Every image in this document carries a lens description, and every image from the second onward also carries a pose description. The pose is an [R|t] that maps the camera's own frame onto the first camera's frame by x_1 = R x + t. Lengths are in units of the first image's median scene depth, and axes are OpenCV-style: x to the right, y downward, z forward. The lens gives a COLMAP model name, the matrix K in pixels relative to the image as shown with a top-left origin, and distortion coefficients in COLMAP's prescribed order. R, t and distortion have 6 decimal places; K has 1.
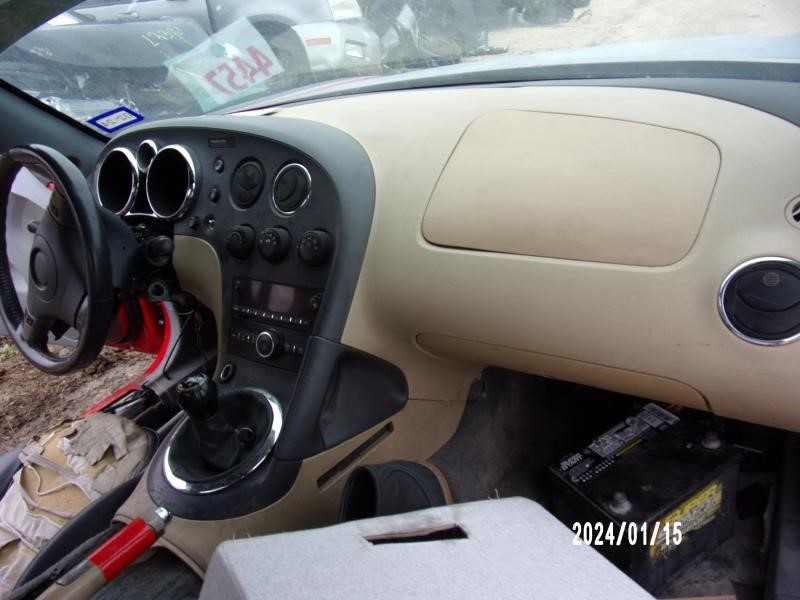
lens RADIAL K [[571.5, 0, 399.1], [0, 571.5, 300.1], [0, 0, 1]] dist [-0.017435, -0.004030]
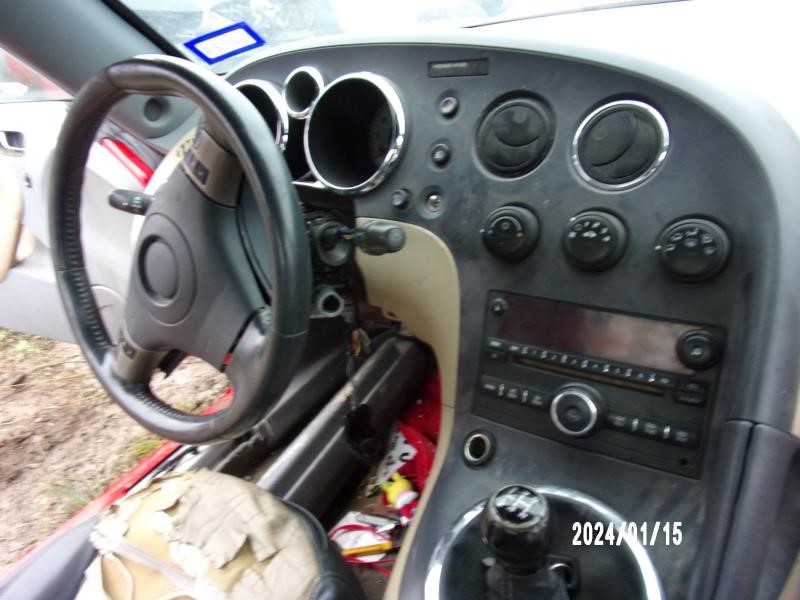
lens RADIAL K [[571.5, 0, 401.4], [0, 571.5, 300.0], [0, 0, 1]] dist [-0.017435, -0.004030]
pose [[0.999518, 0.016638, 0.026212, -0.355089], [-0.017652, 0.999084, 0.038976, -0.046969], [-0.025539, -0.039419, 0.998896, 0.354279]]
